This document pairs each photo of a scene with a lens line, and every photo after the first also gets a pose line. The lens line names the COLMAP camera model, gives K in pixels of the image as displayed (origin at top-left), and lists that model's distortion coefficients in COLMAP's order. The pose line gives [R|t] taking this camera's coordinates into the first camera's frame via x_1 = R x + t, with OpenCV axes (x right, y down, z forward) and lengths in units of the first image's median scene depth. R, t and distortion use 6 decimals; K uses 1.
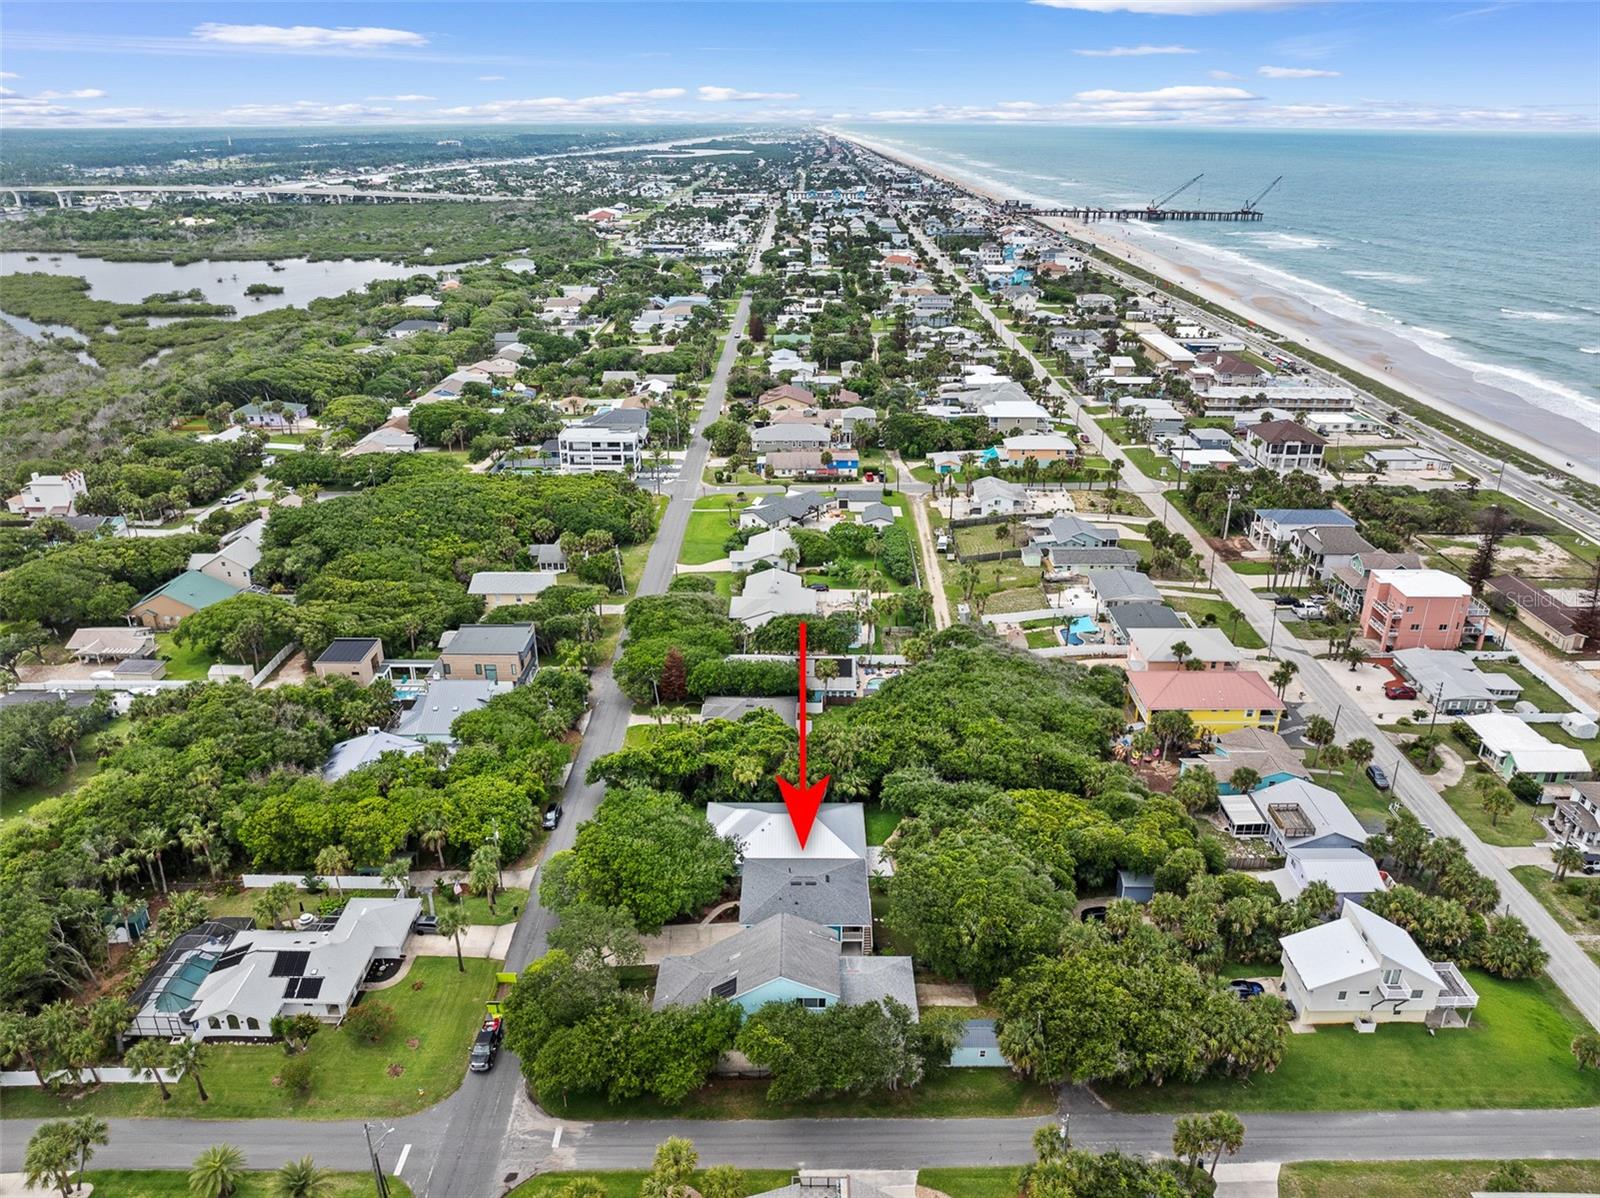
lens RADIAL K [[1128.8, 0, 800.0], [0, 1128.8, 599.0], [0, 0, 1]] dist [-0.023787, 0.000319]
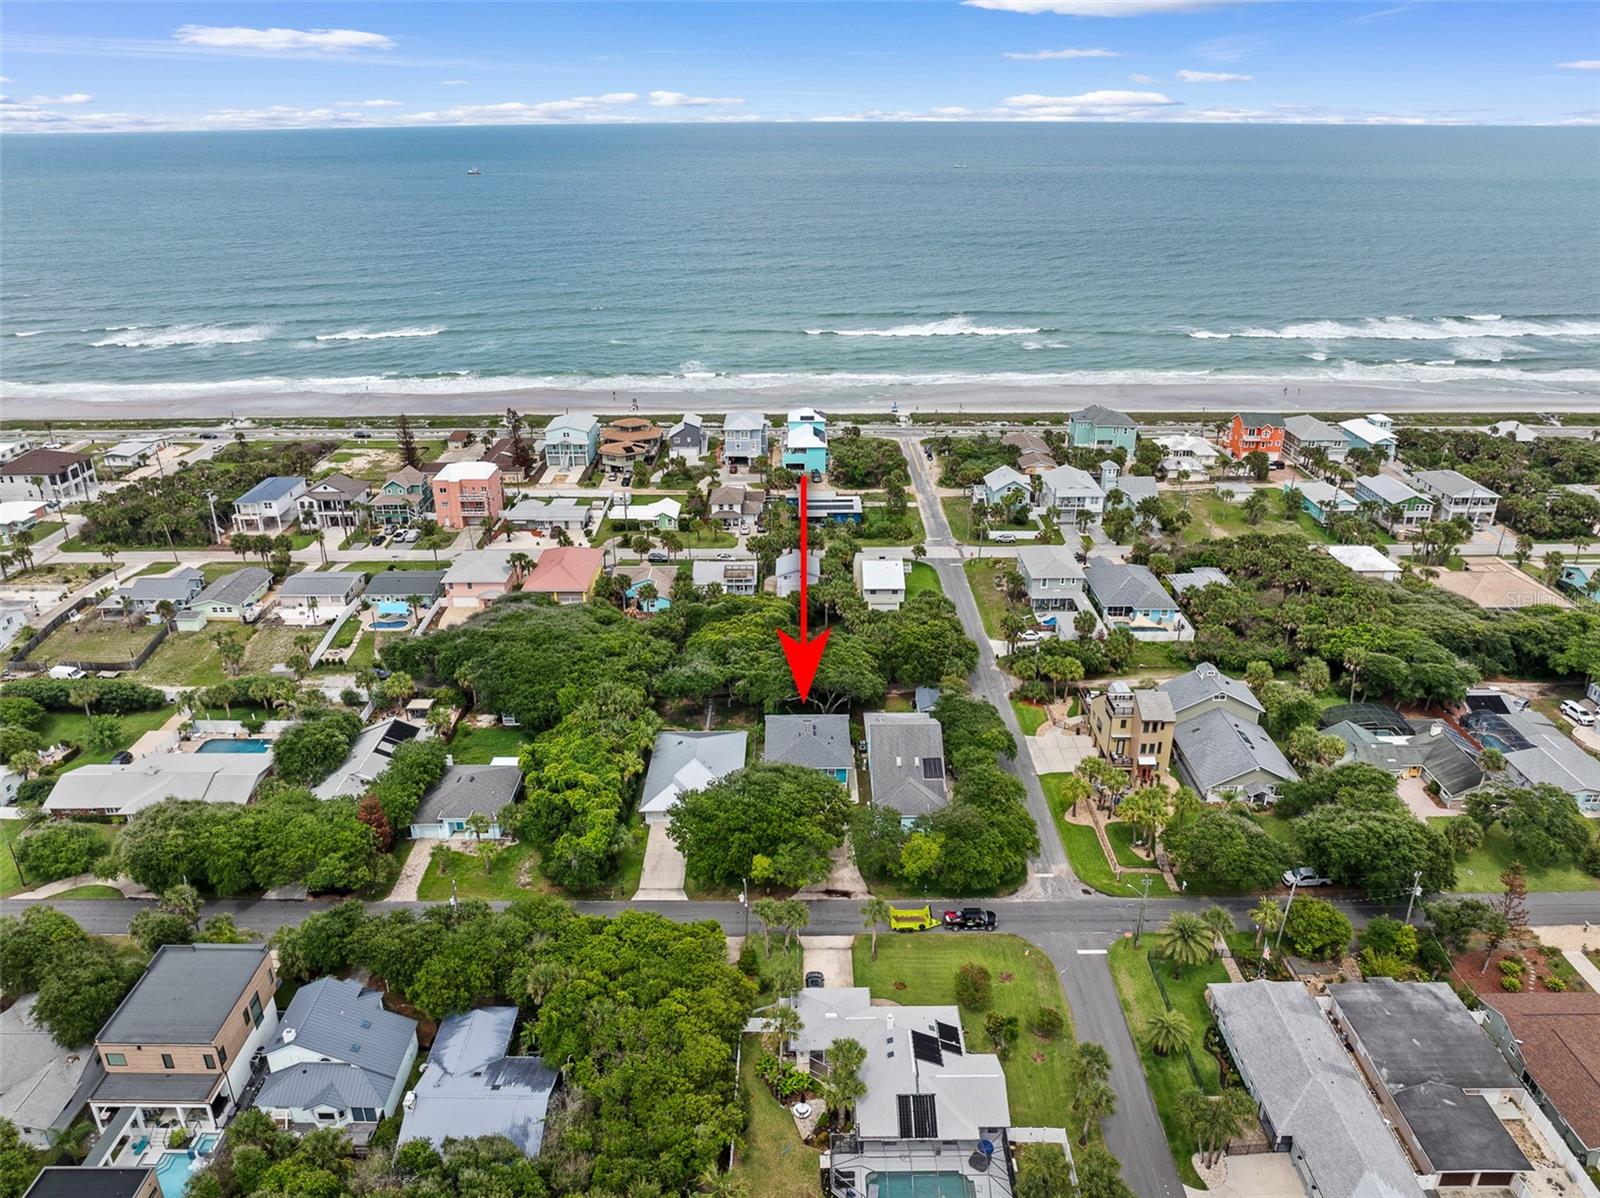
lens RADIAL K [[1136.9, 0, 798.3], [0, 1136.9, 571.8], [0, 0, 1]] dist [0.004708, -0.085188]
pose [[-0.004962, -0.378068, 0.925764, -0.615594], [0.401482, 0.847132, 0.348108, -0.191814], [-0.915853, 0.373405, 0.147584, 0.434396]]
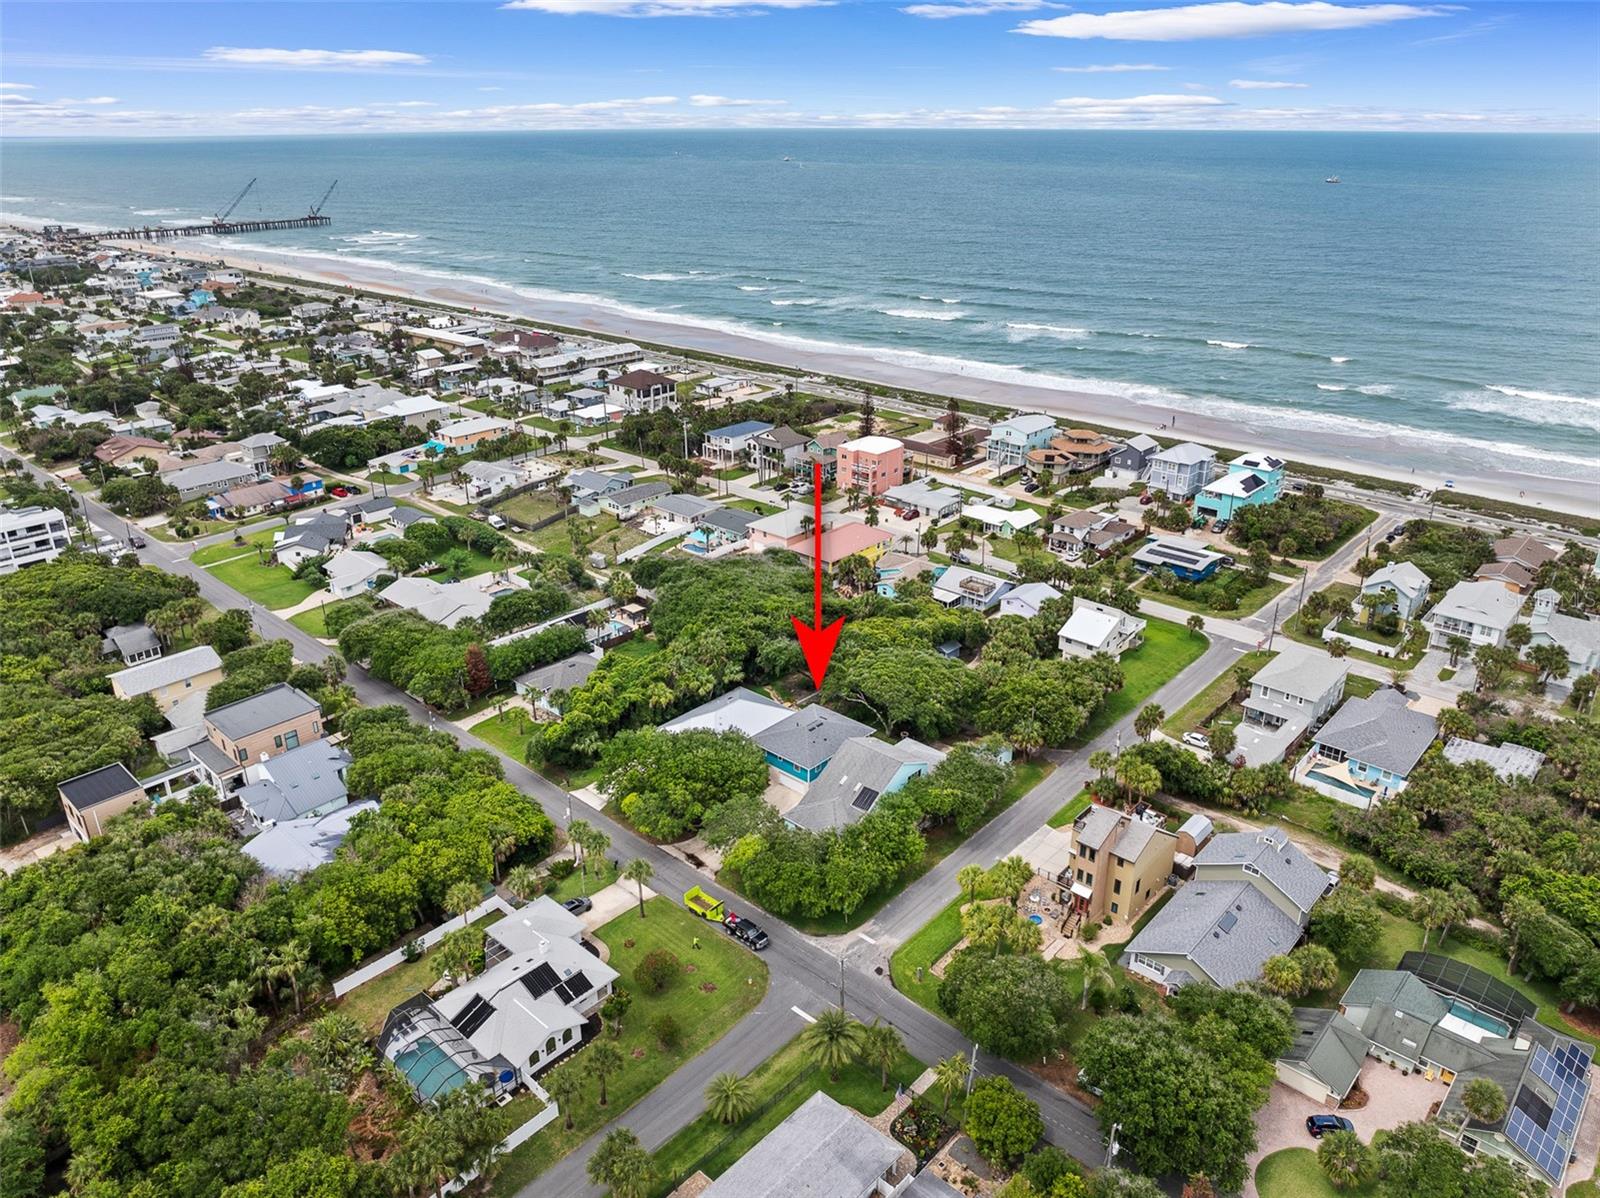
lens RADIAL K [[1125.5, 0, 793.3], [0, 1125.5, 600.5], [0, 0, 1]] dist [-0.004734, -0.031529]
pose [[0.674240, -0.295883, 0.676649, -0.465083], [0.299008, 0.947147, 0.116222, -0.020391], [-0.675274, 0.123961, 0.727075, 0.049079]]
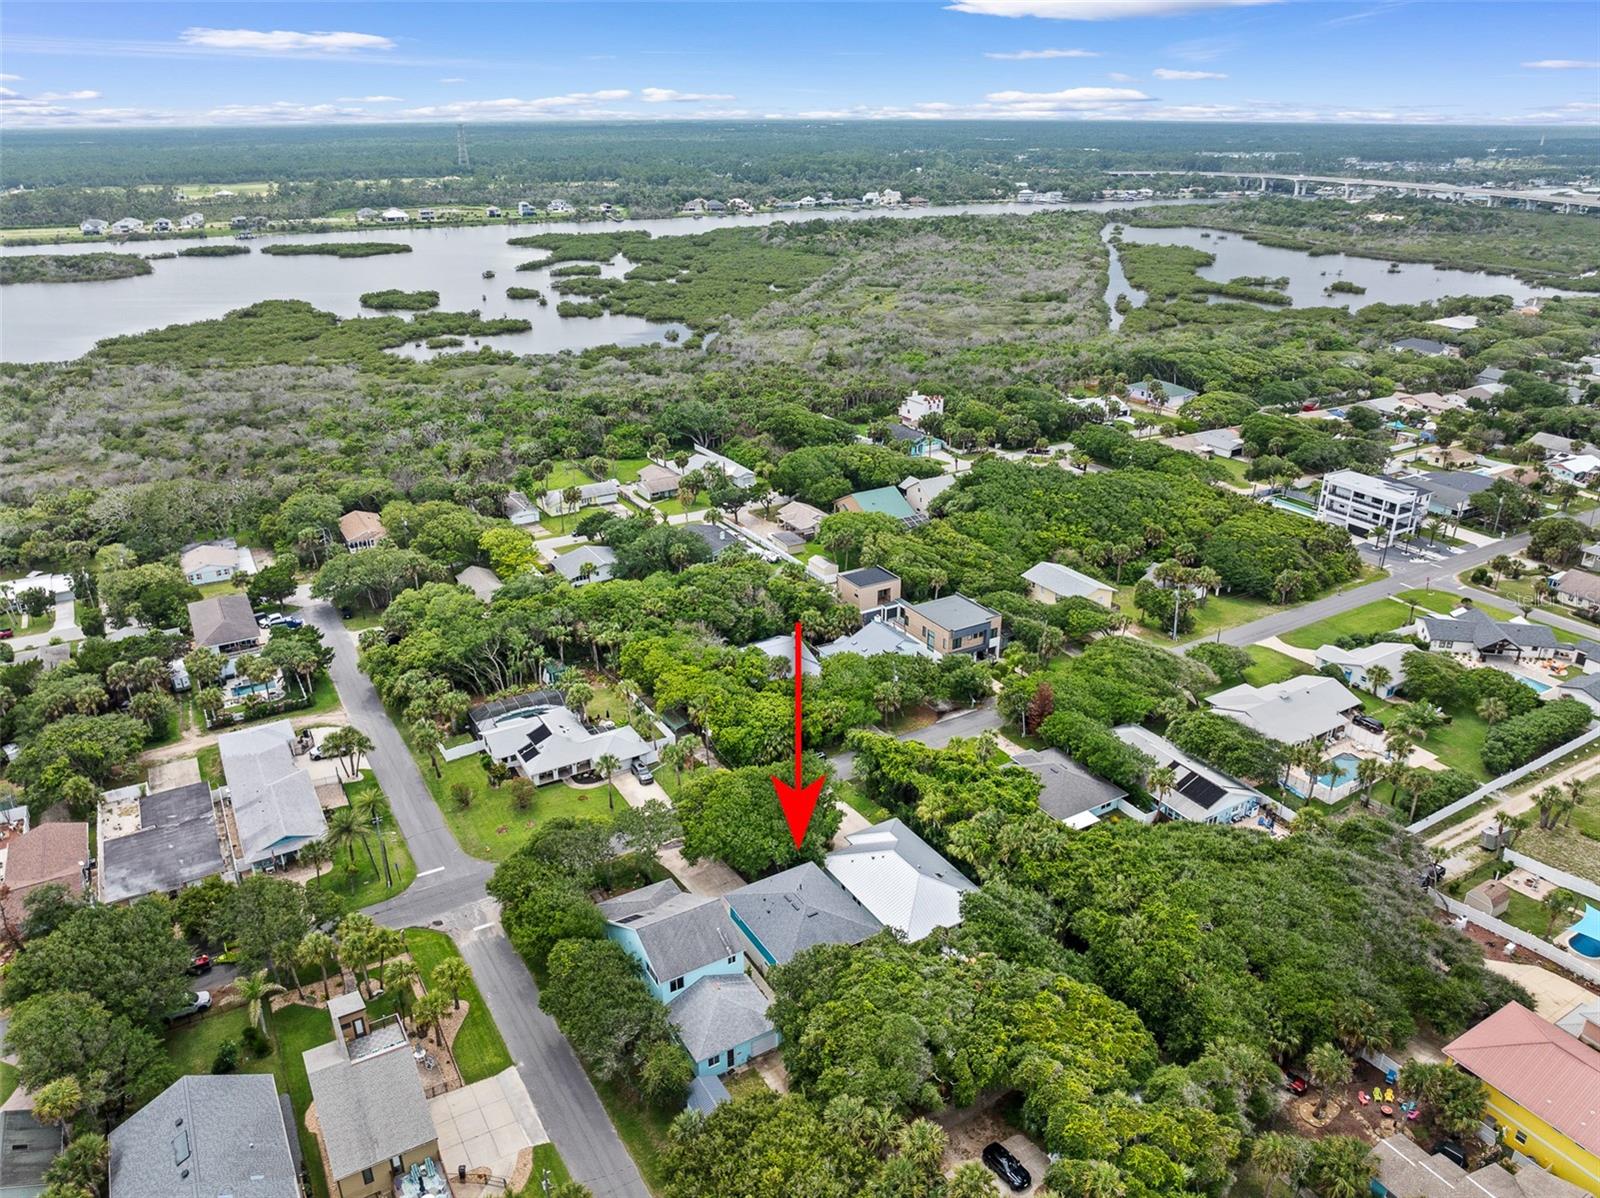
lens RADIAL K [[1134.0, 0, 830.4], [0, 1134.0, 597.0], [0, 0, 1]] dist [-0.032038, -0.001437]
pose [[0.530424, 0.338361, -0.777279, 0.393702], [-0.338875, 0.925078, 0.171449, -0.097300], [0.777055, 0.172460, 0.605346, 0.221098]]
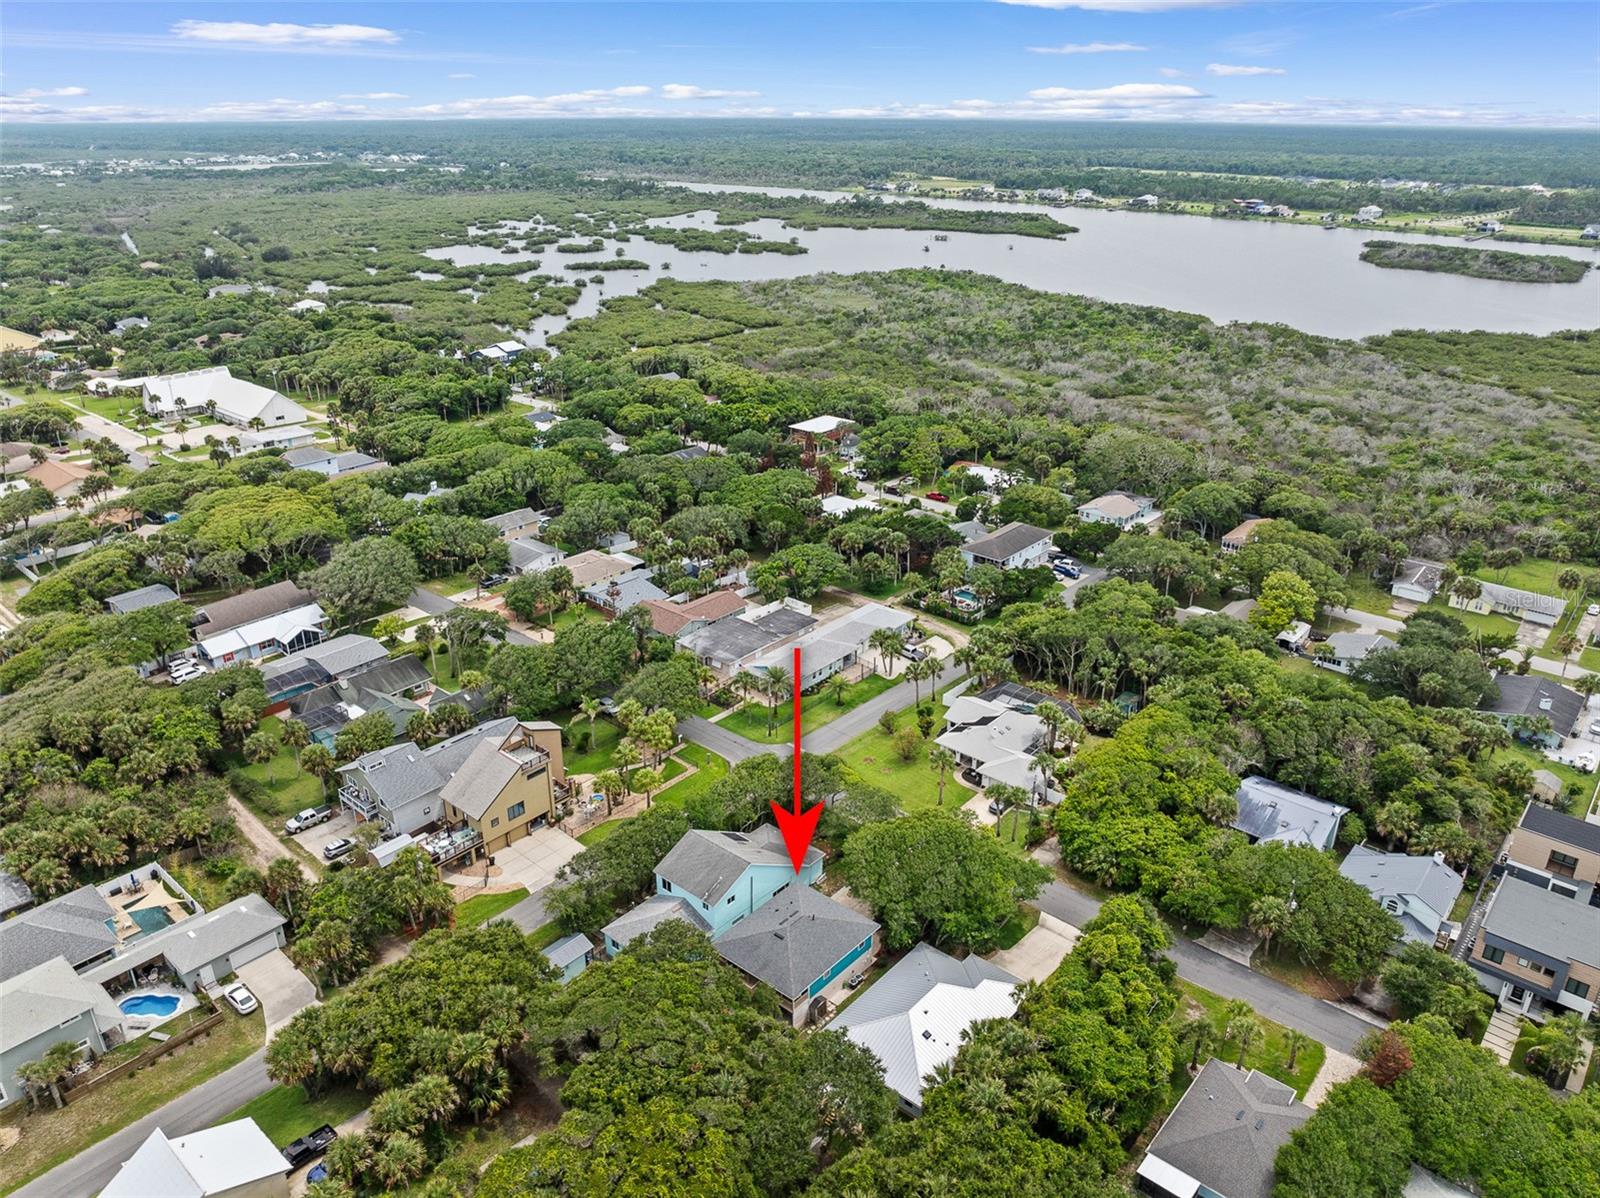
lens RADIAL K [[1167.4, 0, 805.3], [0, 1167.4, 557.6], [0, 0, 1]] dist [-0.018027, -0.003748]
pose [[-0.644910, 0.273802, -0.713529, 0.347730], [-0.309085, 0.760424, 0.571158, -0.306902], [0.698969, 0.588887, -0.405777, 0.696297]]
